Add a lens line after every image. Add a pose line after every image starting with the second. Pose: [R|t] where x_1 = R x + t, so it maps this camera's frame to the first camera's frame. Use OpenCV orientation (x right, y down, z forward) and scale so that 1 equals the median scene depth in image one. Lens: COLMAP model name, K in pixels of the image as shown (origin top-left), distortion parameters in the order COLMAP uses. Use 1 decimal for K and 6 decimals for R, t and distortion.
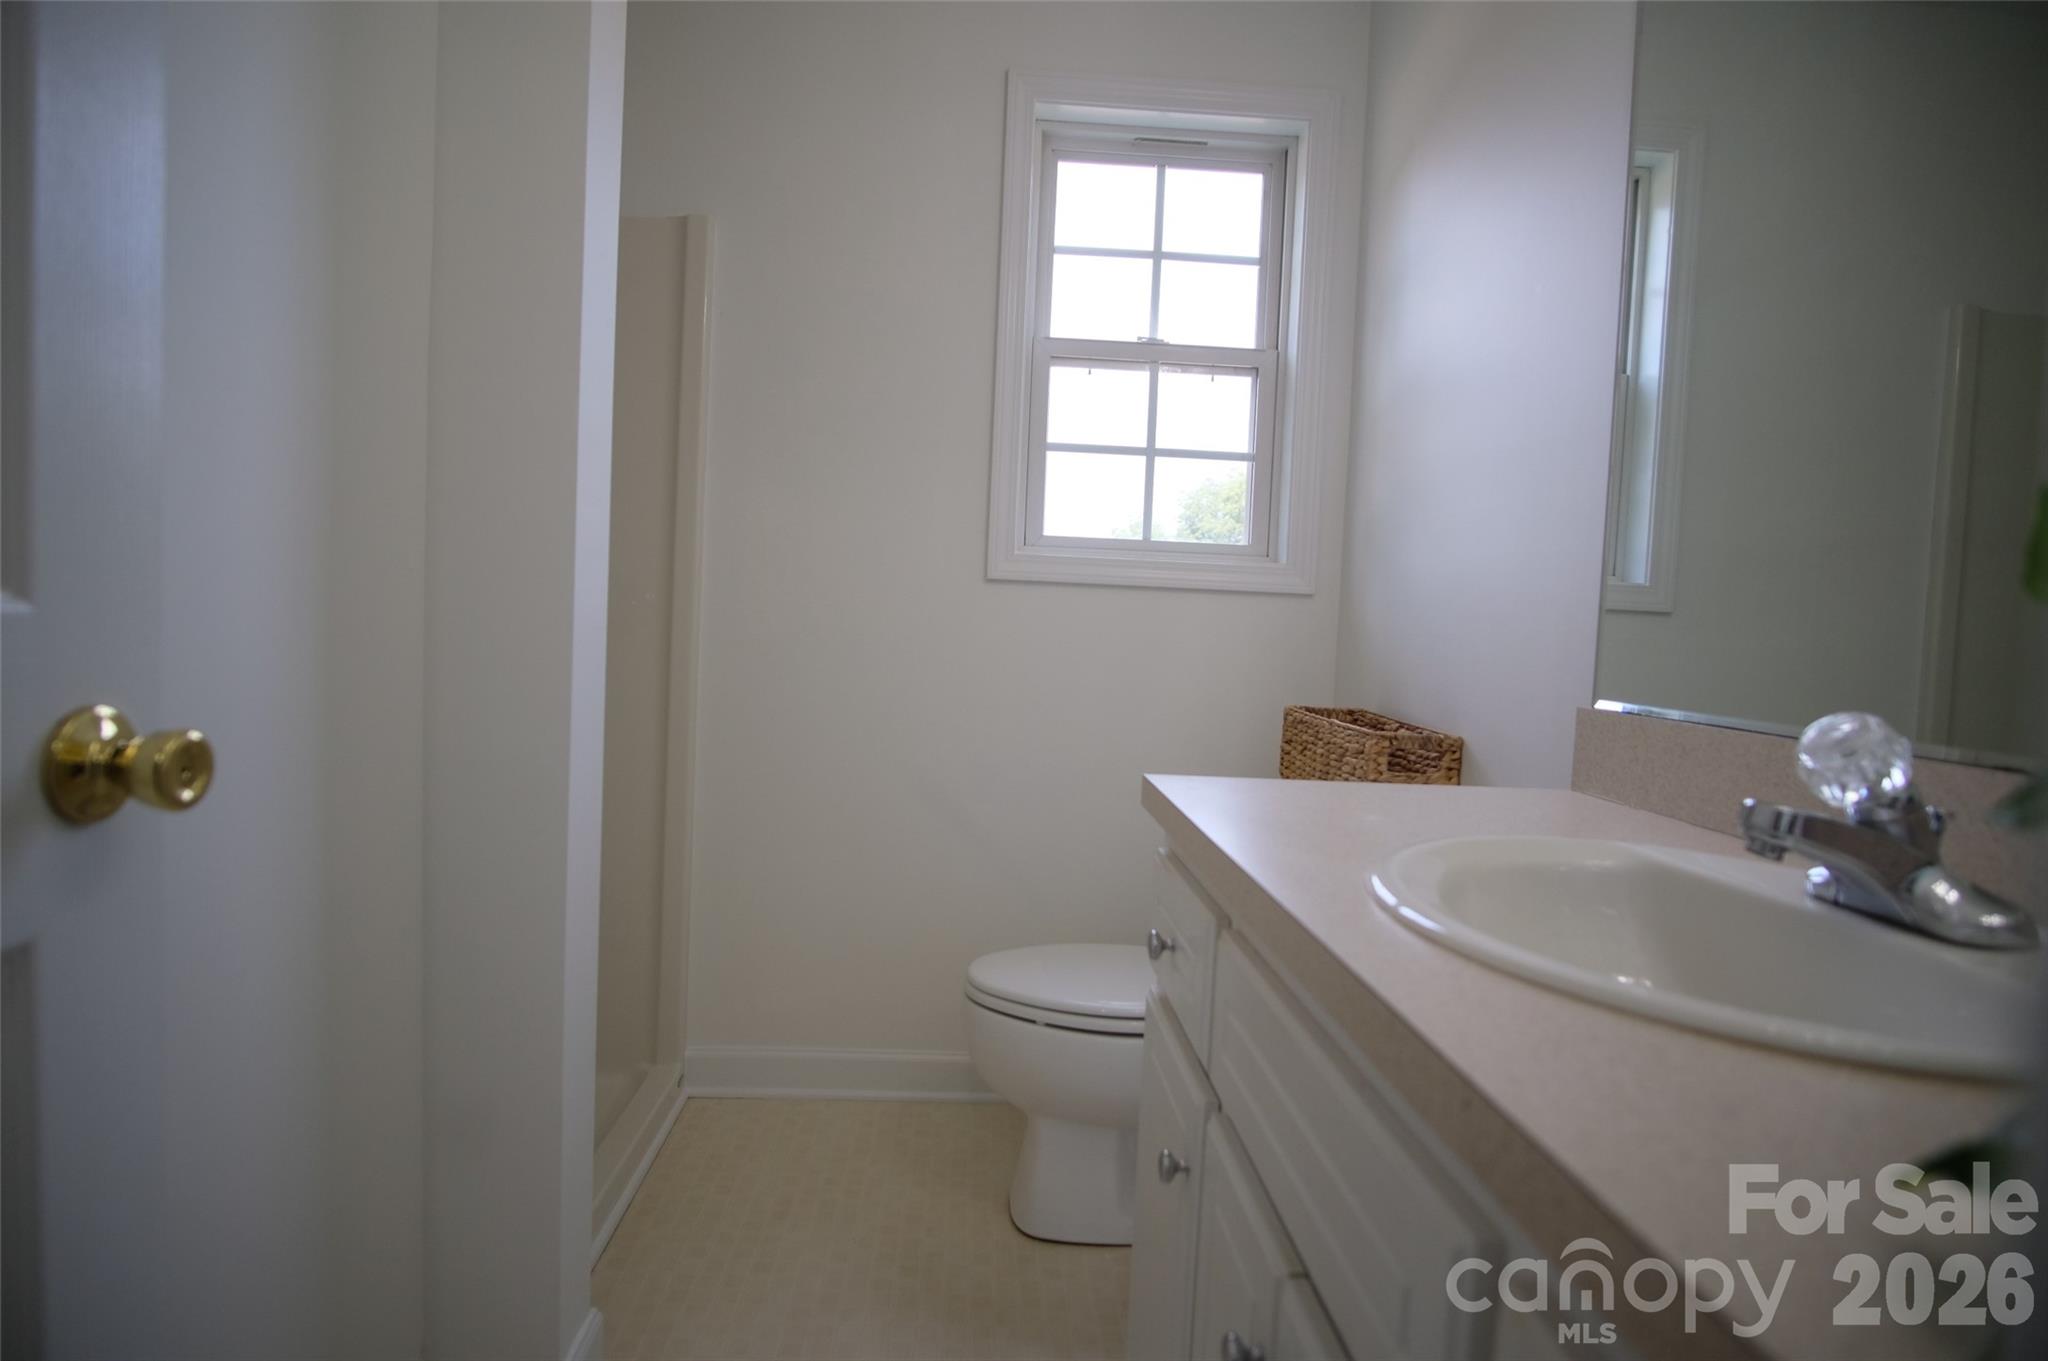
lens RADIAL K [[1111.1, 0, 1024.0], [0, 1111.1, 680.5], [0, 0, 1]] dist [-0.024975, 0.001406]
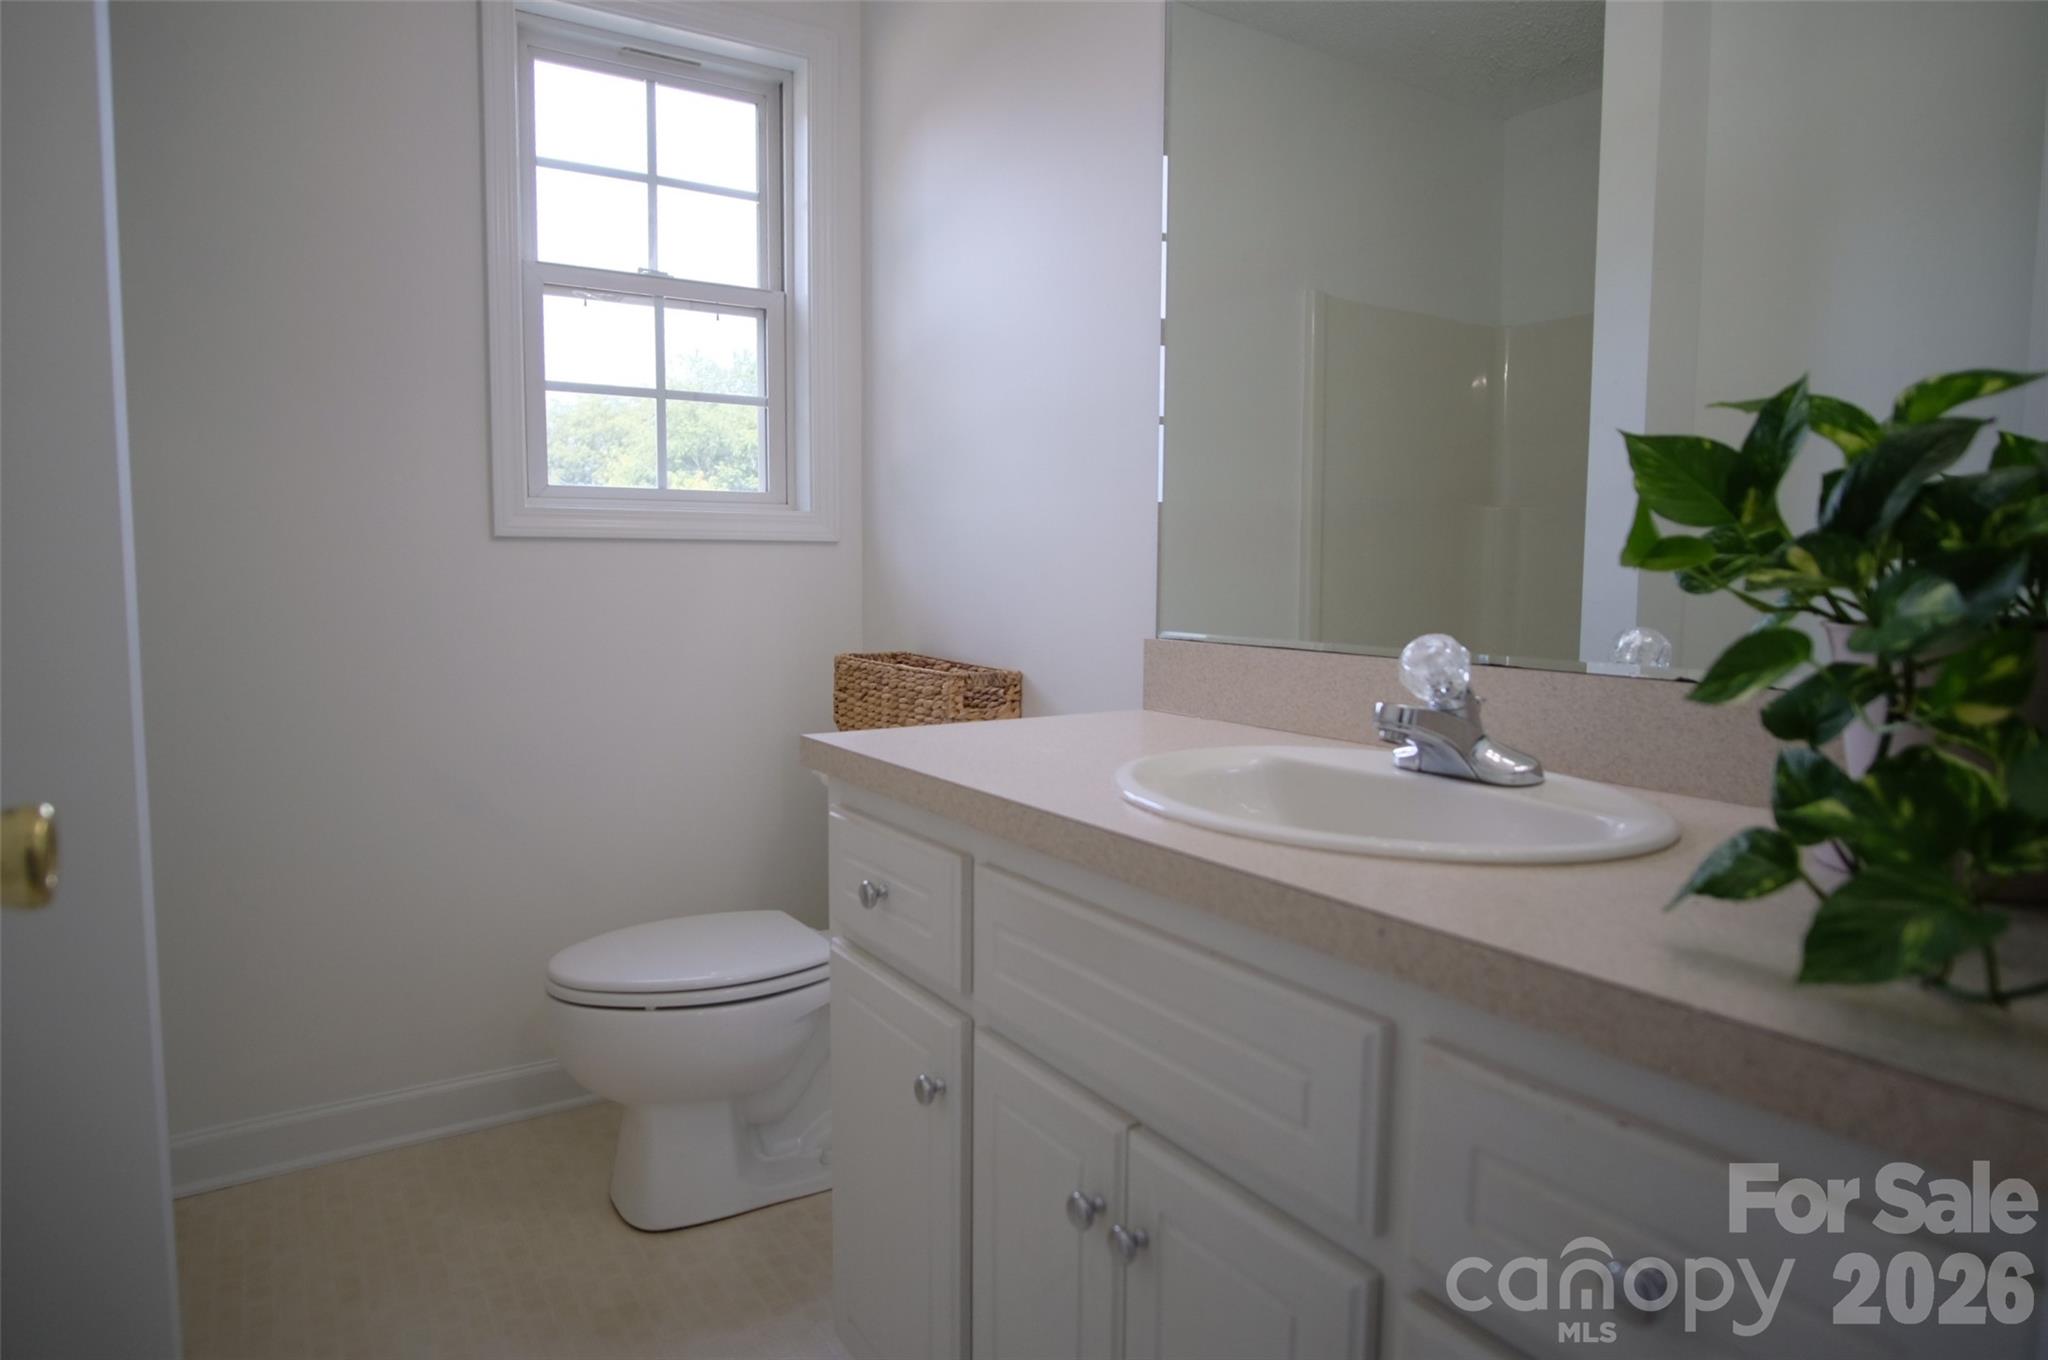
lens RADIAL K [[1171.2, 0, 1024.0], [0, 1171.2, 680.0], [0, 0, 1]] dist [-0.018832, 0.000011]
pose [[0.873340, -0.085937, 0.479470, -0.126208], [0.062422, 0.995944, 0.064807, -0.012312], [-0.483094, -0.026669, 0.875162, -0.016745]]
